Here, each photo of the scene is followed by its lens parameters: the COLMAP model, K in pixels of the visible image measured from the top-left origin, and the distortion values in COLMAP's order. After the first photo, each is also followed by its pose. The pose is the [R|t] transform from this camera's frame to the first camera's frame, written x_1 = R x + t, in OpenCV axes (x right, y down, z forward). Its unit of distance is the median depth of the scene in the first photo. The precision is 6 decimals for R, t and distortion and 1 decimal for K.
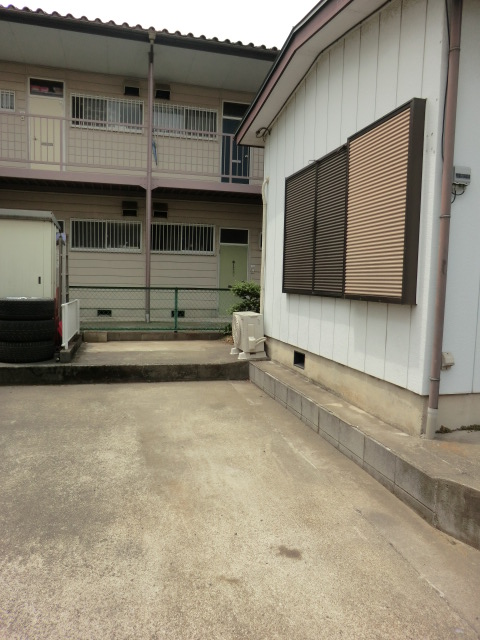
lens RADIAL K [[457.2, 0, 240.7], [0, 457.2, 318.1], [0, 0, 1]] dist [-0.041704, 0.038208]
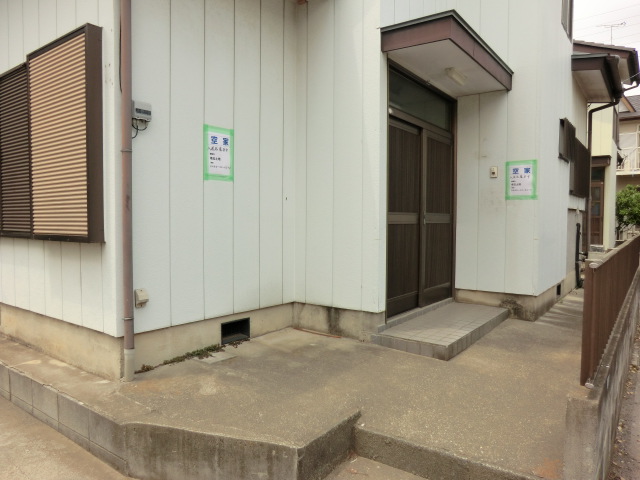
lens RADIAL K [[457.2, 0, 319.0], [0, 457.2, 238.5], [0, 0, 1]] dist [-0.041704, 0.038208]
pose [[0.797024, -0.052581, 0.601655, 0.175987], [0.068716, 0.997629, -0.003843, -0.003531], [-0.600026, 0.044407, 0.798747, -0.020241]]
